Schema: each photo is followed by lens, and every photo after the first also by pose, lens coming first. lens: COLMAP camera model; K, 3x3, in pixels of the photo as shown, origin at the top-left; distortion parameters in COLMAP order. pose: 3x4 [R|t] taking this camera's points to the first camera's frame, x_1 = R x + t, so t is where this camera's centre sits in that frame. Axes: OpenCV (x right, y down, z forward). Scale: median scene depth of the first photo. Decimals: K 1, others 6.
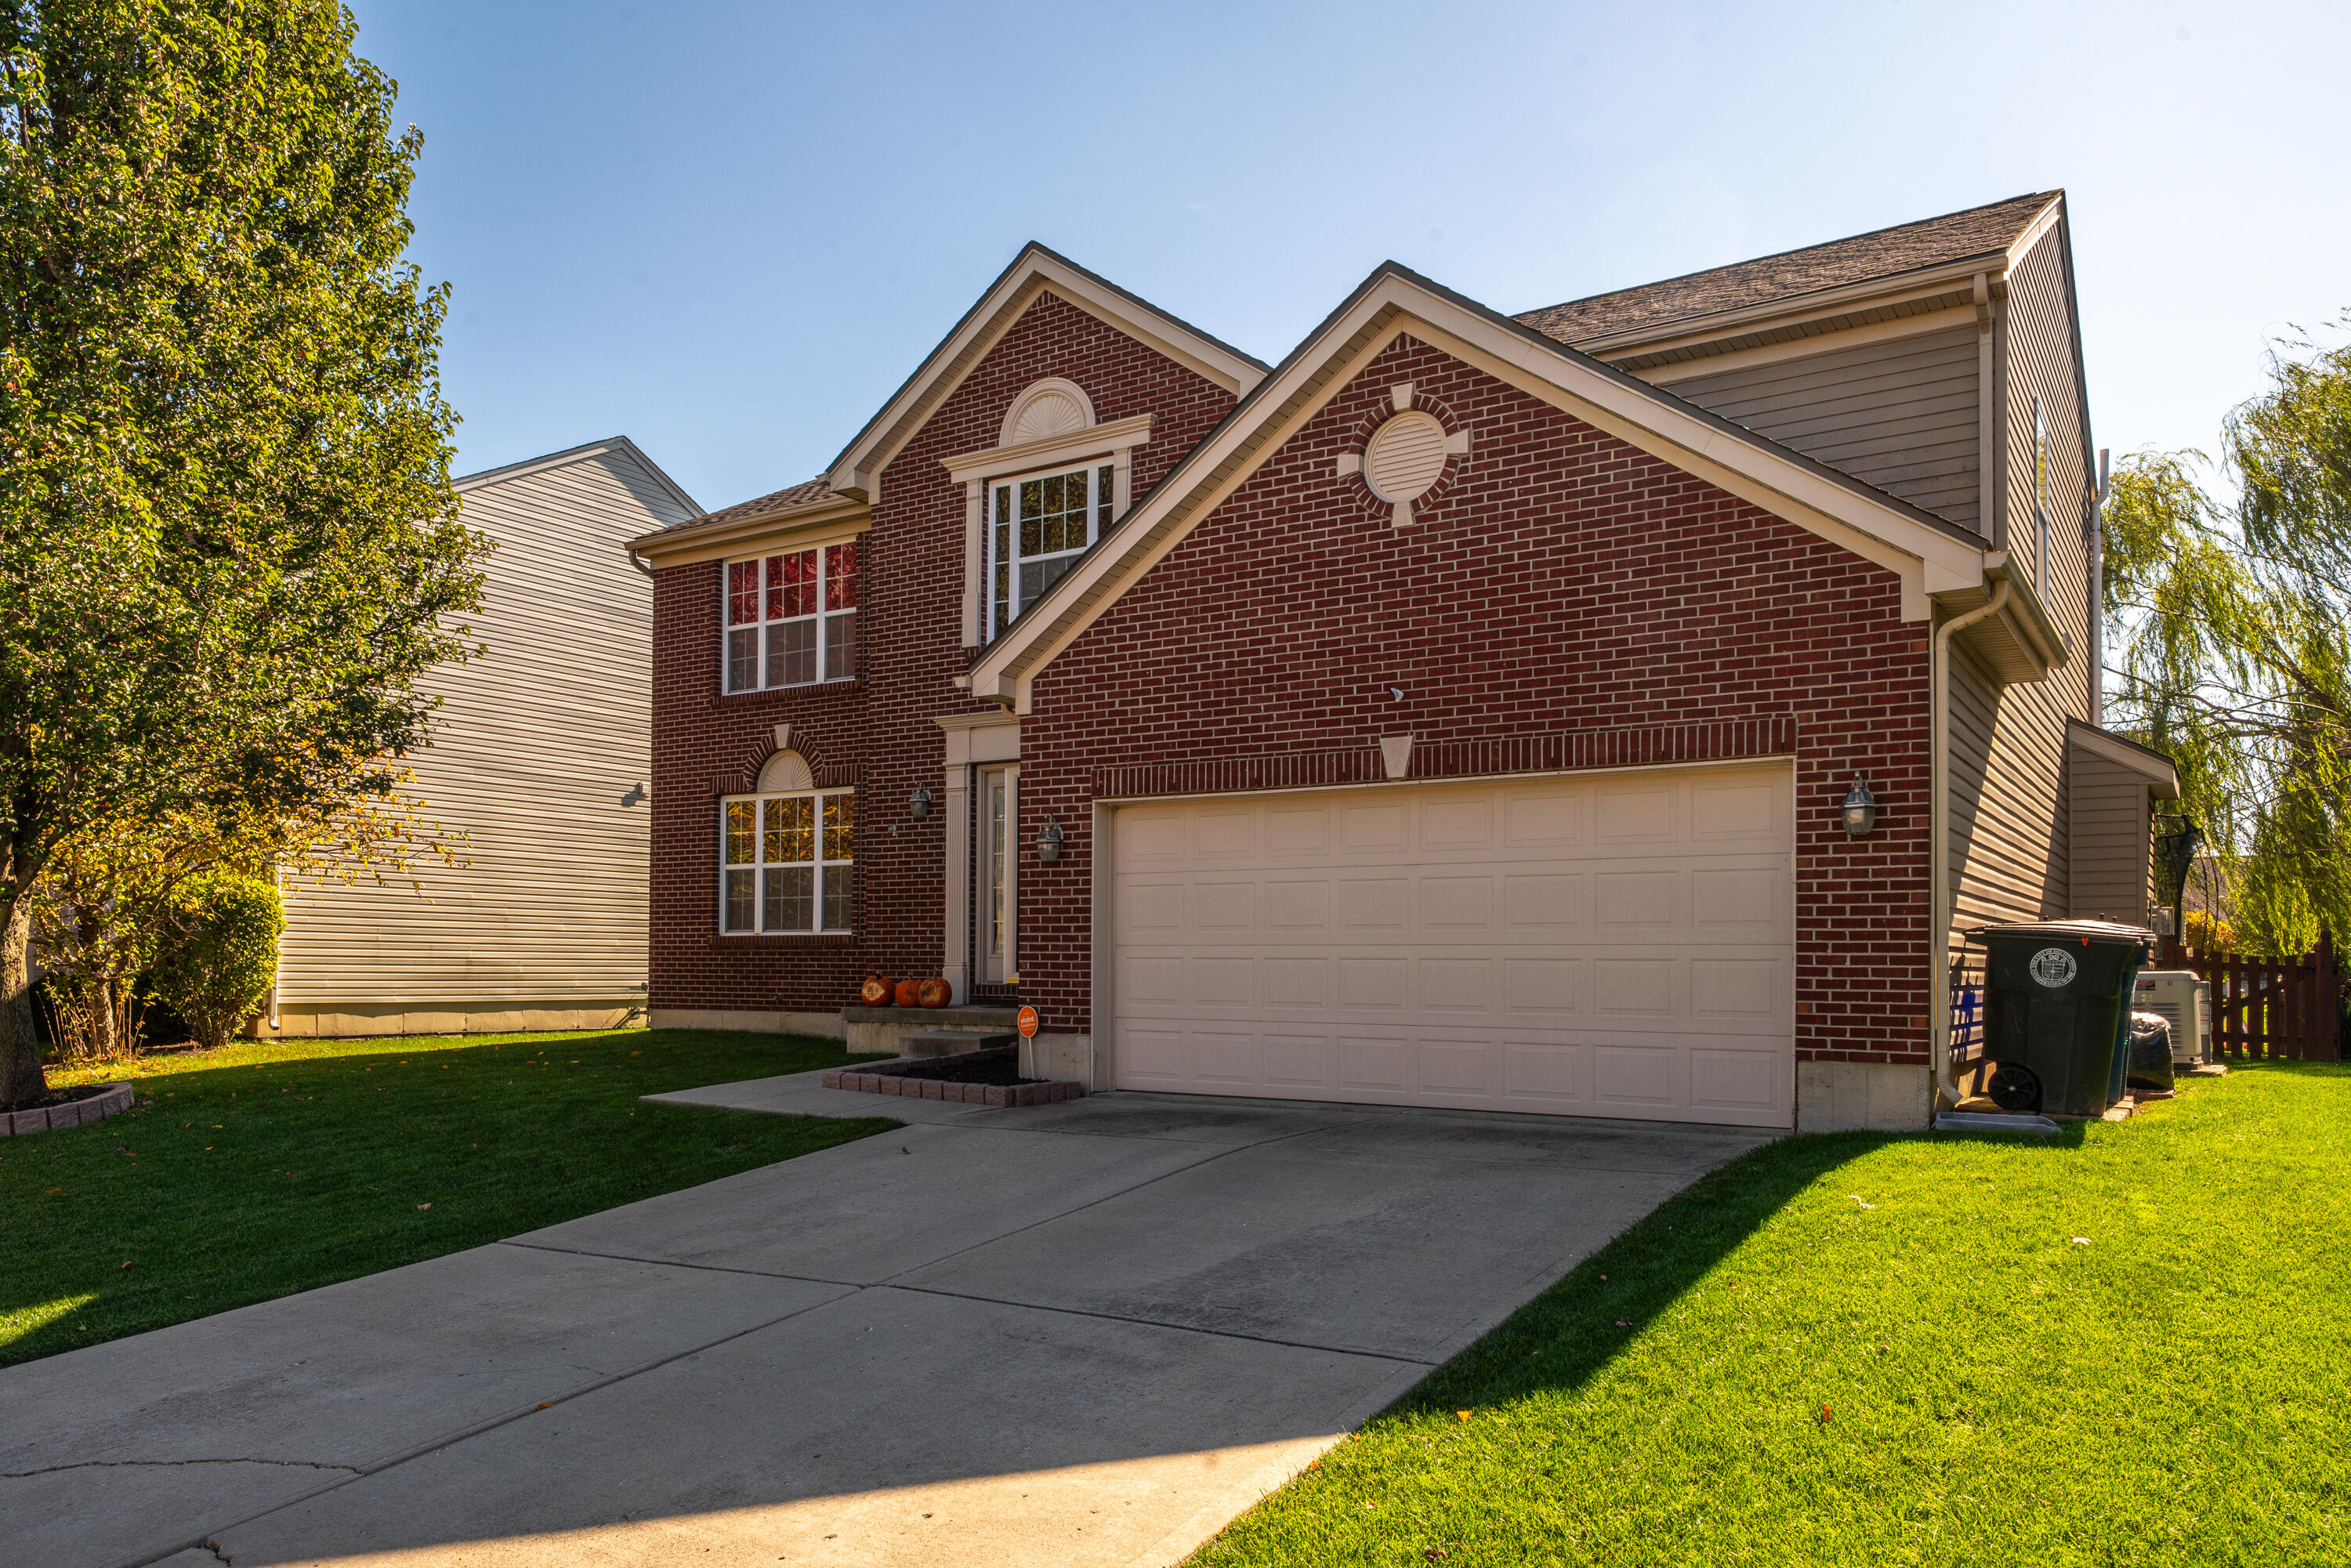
lens RADIAL K [[1613.0, 0, 1178.1], [0, 1613.0, 782.5], [0, 0, 1]] dist [0.004867, 0.006152]
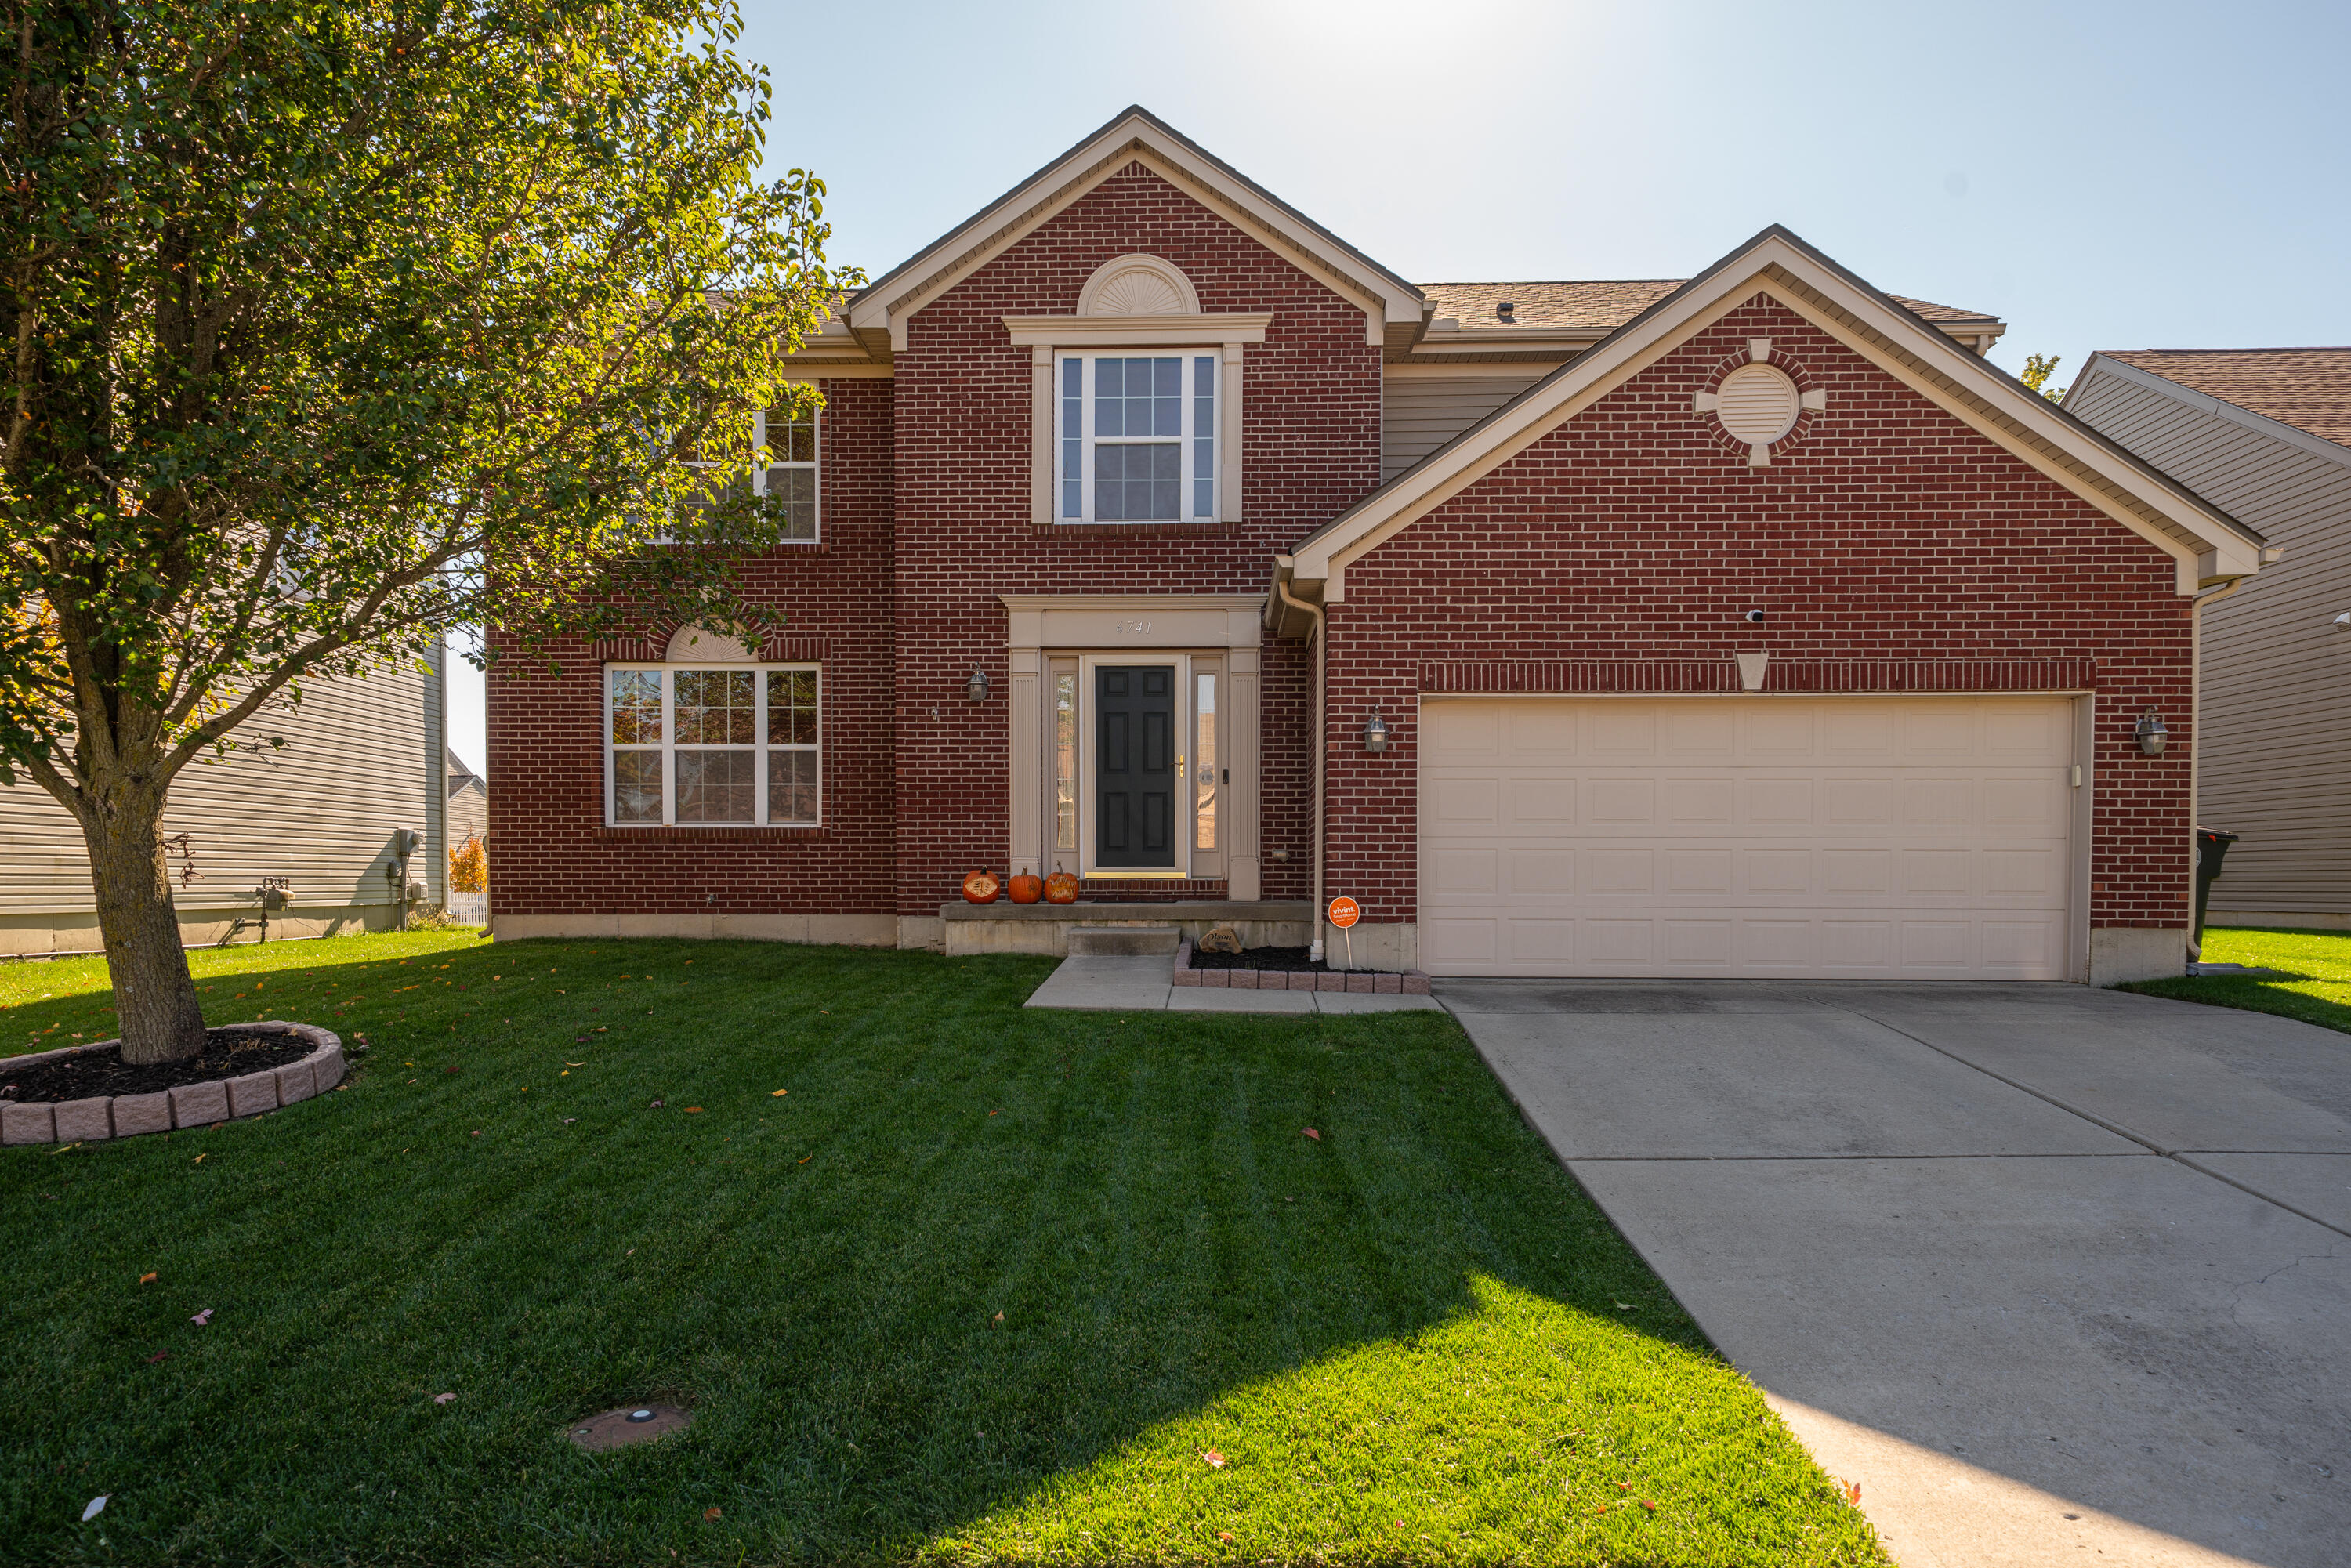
lens RADIAL K [[1458.4, 0, 1174.0], [0, 1458.4, 778.3], [0, 0, 1]] dist [0.016089, -0.000490]
pose [[0.856056, 0.032136, 0.515883, -0.724855], [-0.055864, 0.997971, 0.030535, 0.049568], [-0.513855, -0.054959, 0.856115, 0.323414]]
